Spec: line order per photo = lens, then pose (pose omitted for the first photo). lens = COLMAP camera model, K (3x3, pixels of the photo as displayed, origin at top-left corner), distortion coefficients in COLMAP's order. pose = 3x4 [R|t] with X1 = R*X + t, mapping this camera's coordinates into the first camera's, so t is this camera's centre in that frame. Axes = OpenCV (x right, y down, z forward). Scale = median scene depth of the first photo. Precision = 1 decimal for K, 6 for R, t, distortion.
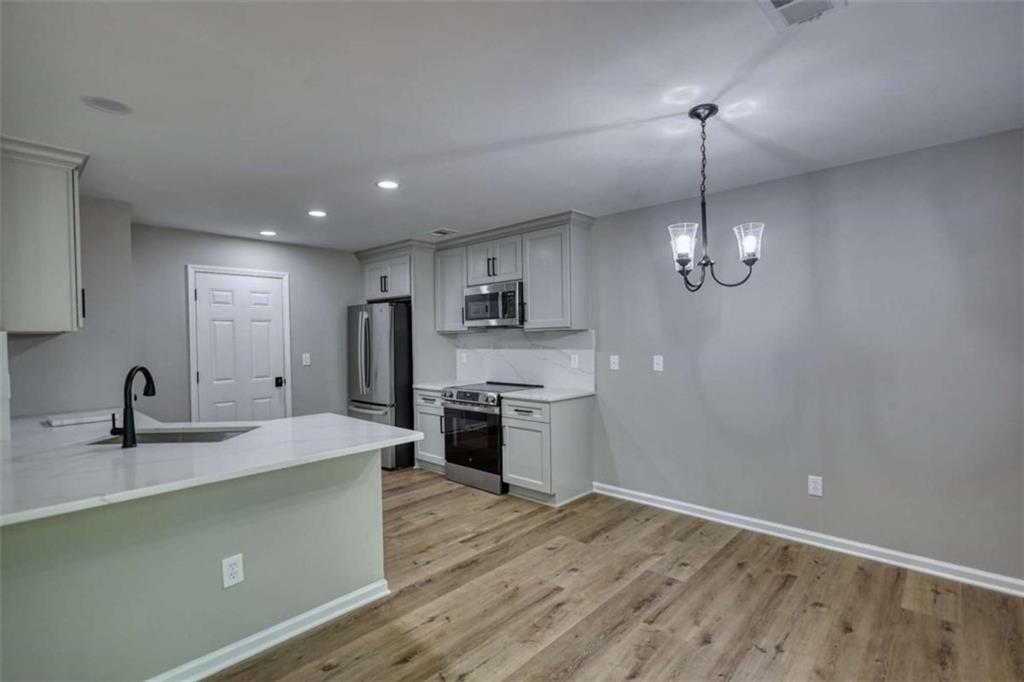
lens RADIAL K [[478.4, 0, 509.8], [0, 478.4, 343.4], [0, 0, 1]] dist [0.001749, 0.000021]
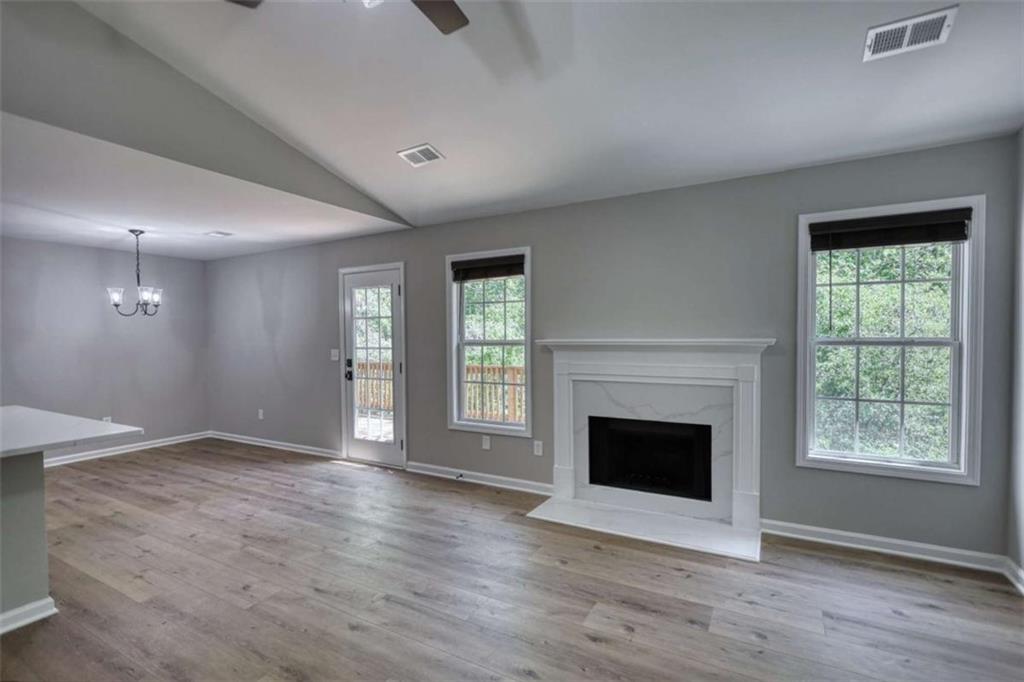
lens RADIAL K [[478.4, 0, 509.8], [0, 478.4, 343.4], [0, 0, 1]] dist [0.001749, 0.000021]
pose [[-0.238682, -0.001003, 0.971097, -1.042293], [0.024054, 0.999687, 0.006945, 0.017192], [-0.970800, 0.025017, -0.238583, -0.039487]]
